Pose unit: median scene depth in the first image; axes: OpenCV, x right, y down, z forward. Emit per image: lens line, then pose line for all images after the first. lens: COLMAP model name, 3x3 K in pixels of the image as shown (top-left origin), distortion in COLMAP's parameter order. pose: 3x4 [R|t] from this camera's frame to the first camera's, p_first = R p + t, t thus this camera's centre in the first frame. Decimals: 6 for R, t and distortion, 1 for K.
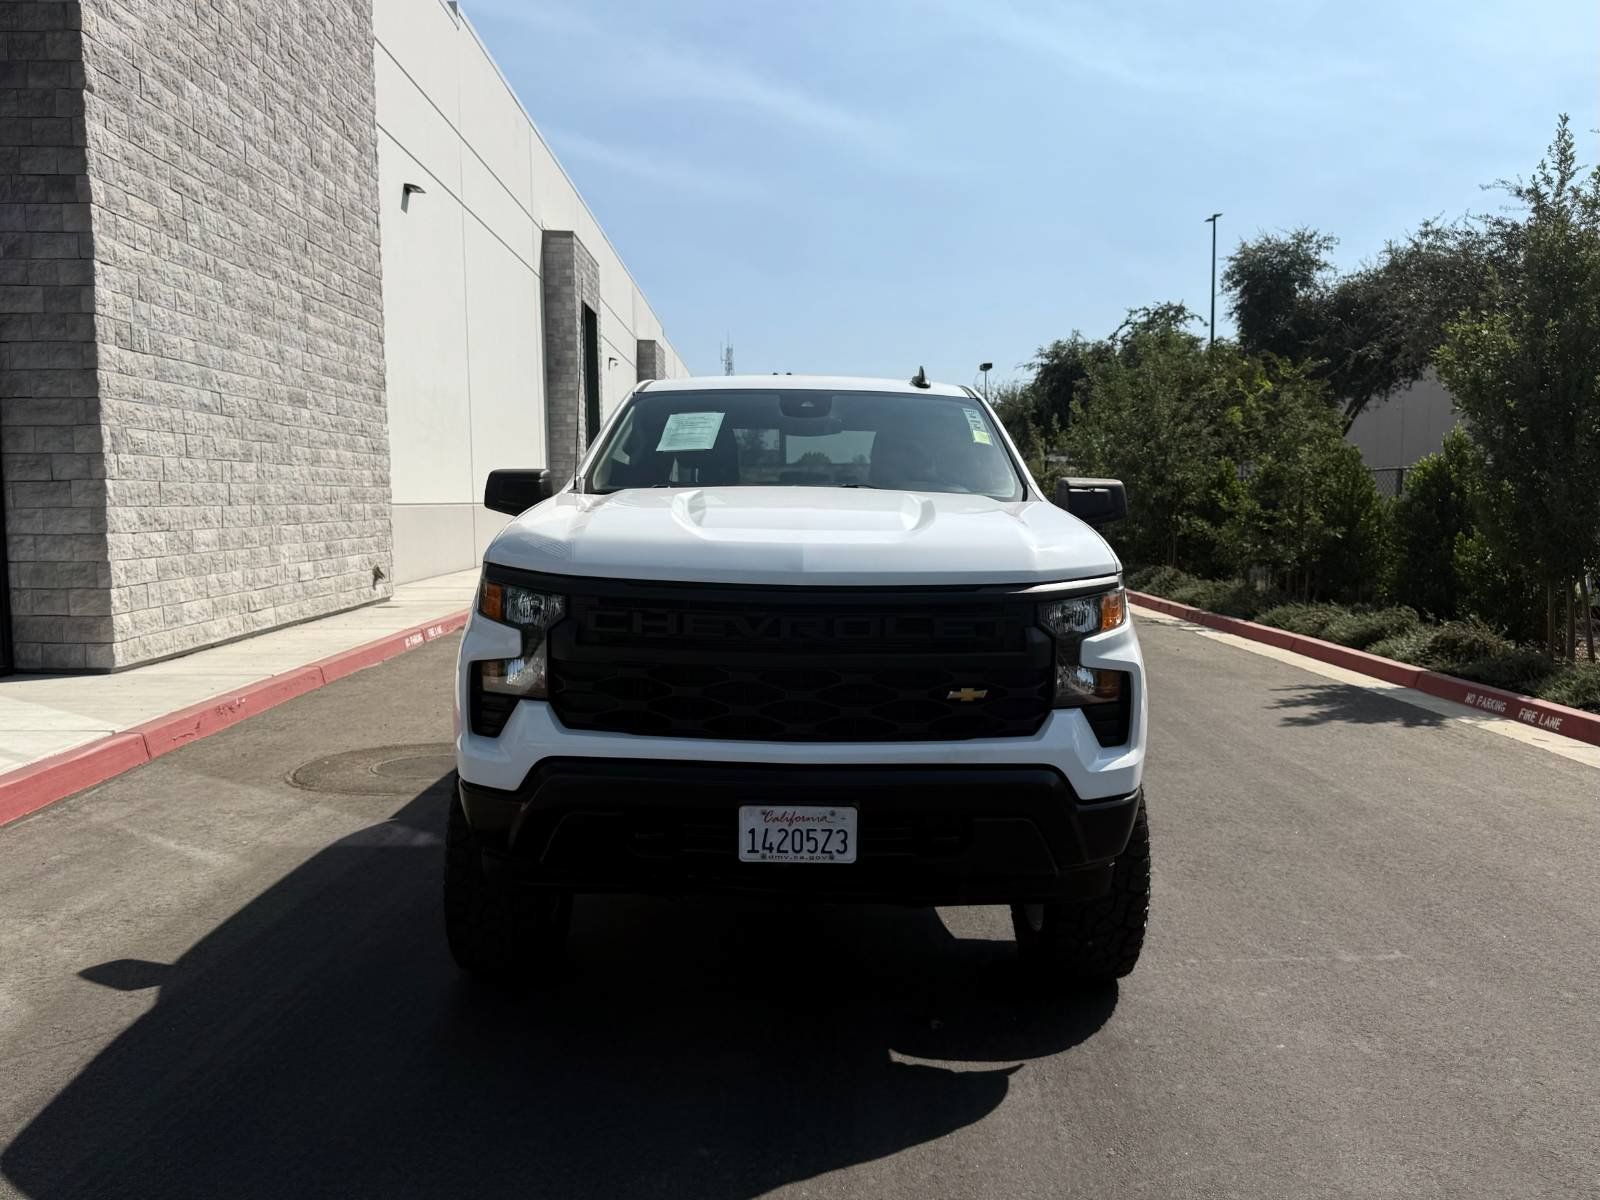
lens RADIAL K [[1359.0, 0, 865.5], [0, 1359.0, 614.9], [0, 0, 1]] dist [0.064828, -0.068532]
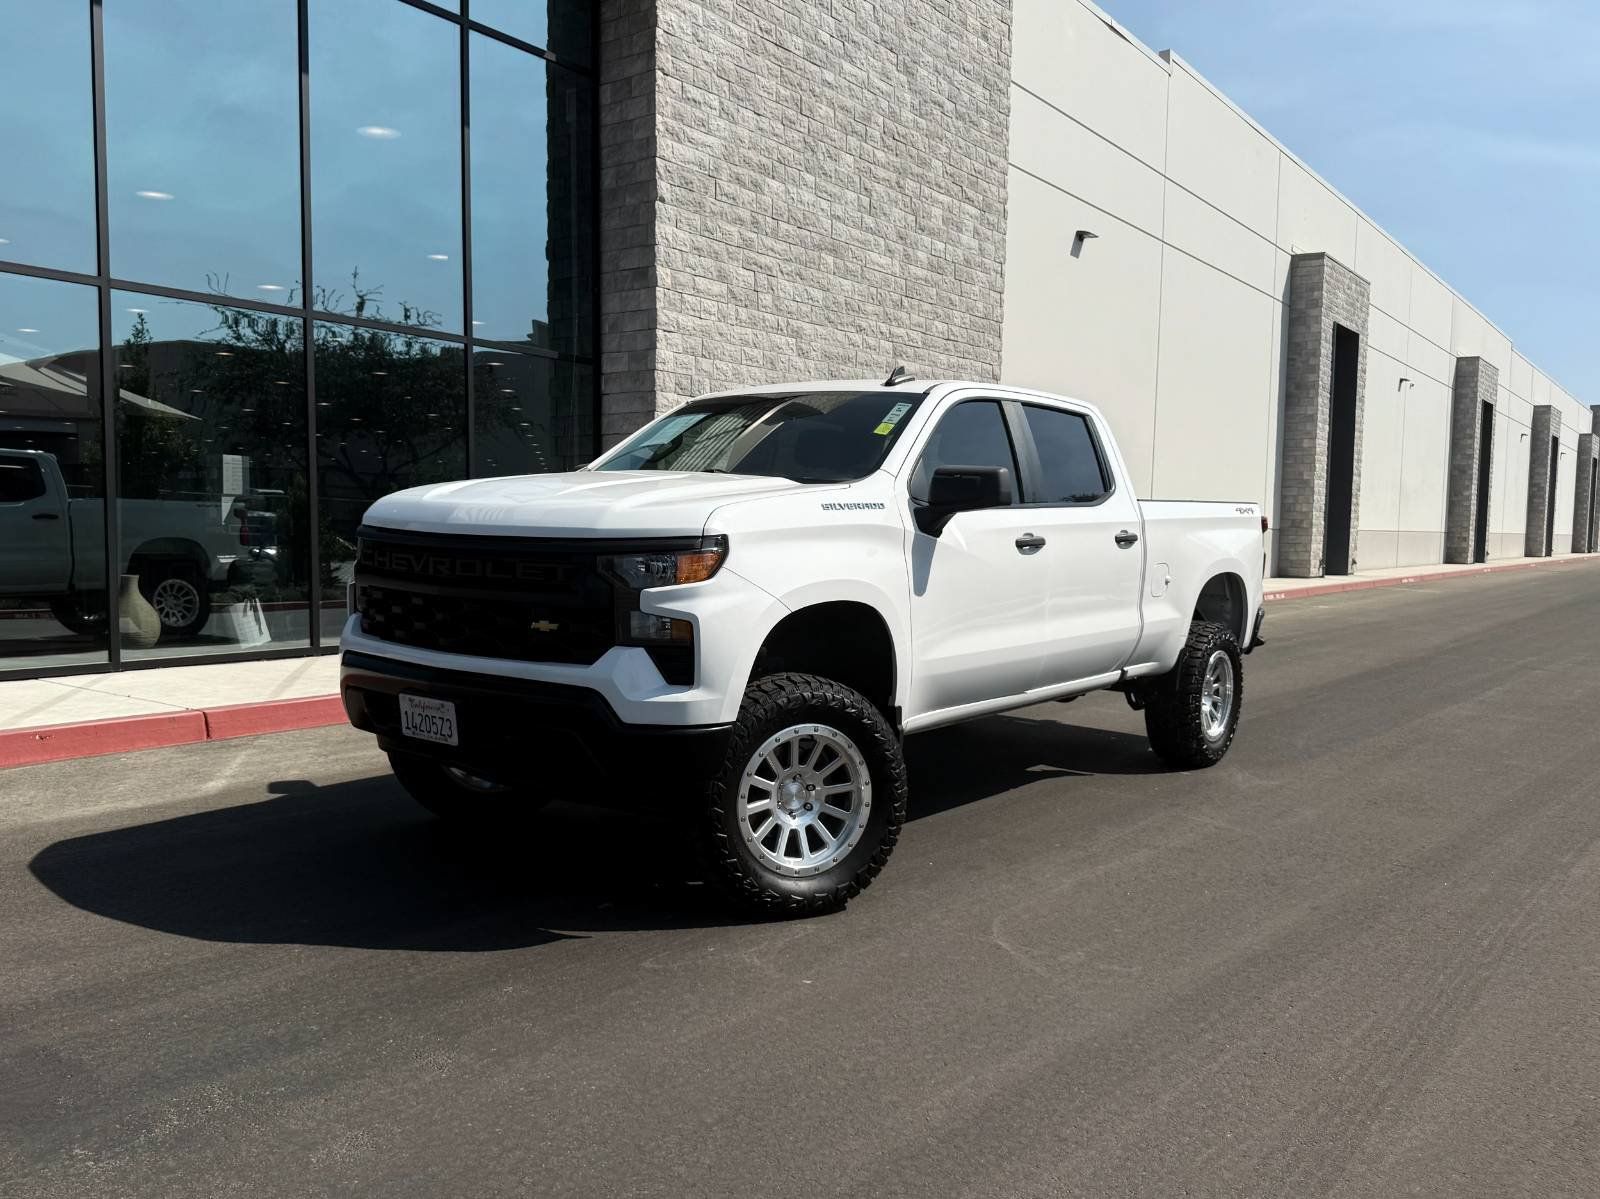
lens RADIAL K [[1345.4, 0, 799.4], [0, 1345.4, 648.8], [0, 0, 1]] dist [0.154725, -0.371810]
pose [[0.779692, 0.067947, -0.622466, 0.332967], [-0.069539, 0.997342, 0.021764, 0.011519], [0.622290, 0.026317, 0.782344, 0.054418]]
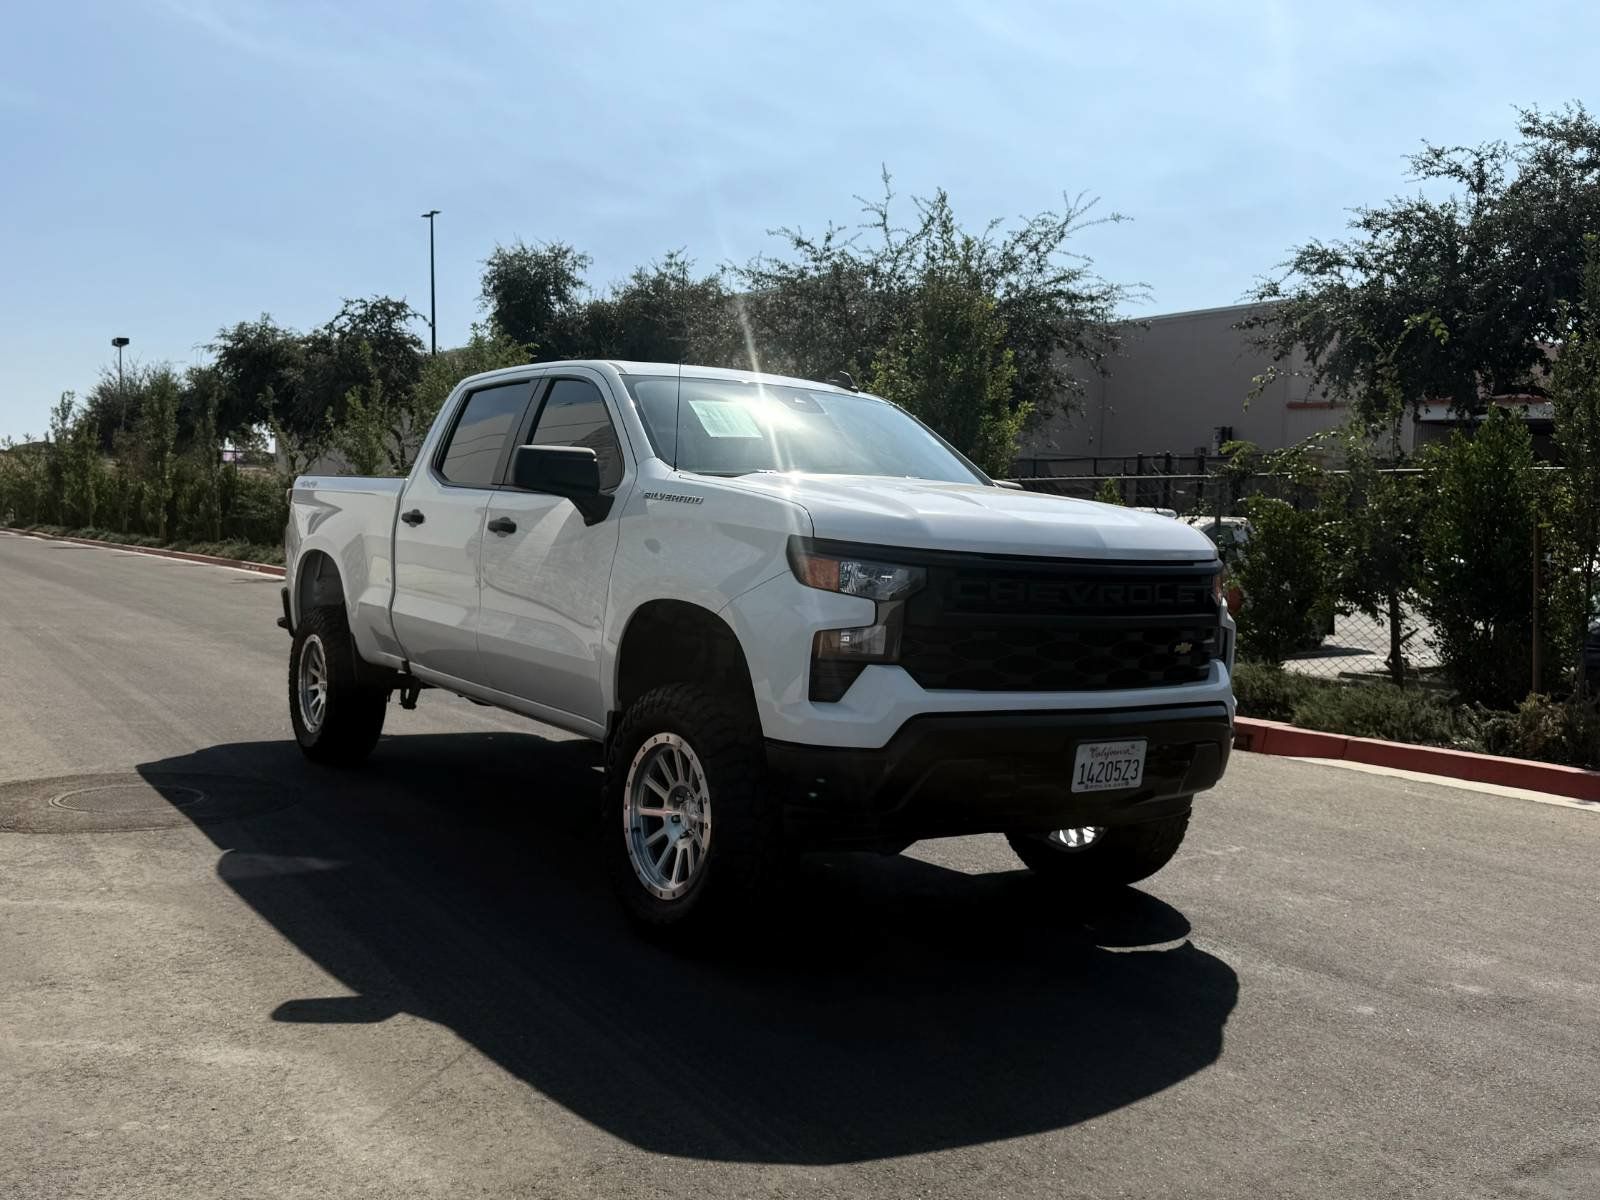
lens RADIAL K [[1386.5, 0, 848.4], [0, 1386.5, 644.3], [0, 0, 1]] dist [0.092163, -0.002743]
pose [[0.834497, -0.025466, 0.550424, -0.284953], [0.018986, 0.999667, 0.017466, 0.008739], [-0.550685, -0.004125, 0.834703, 0.031914]]
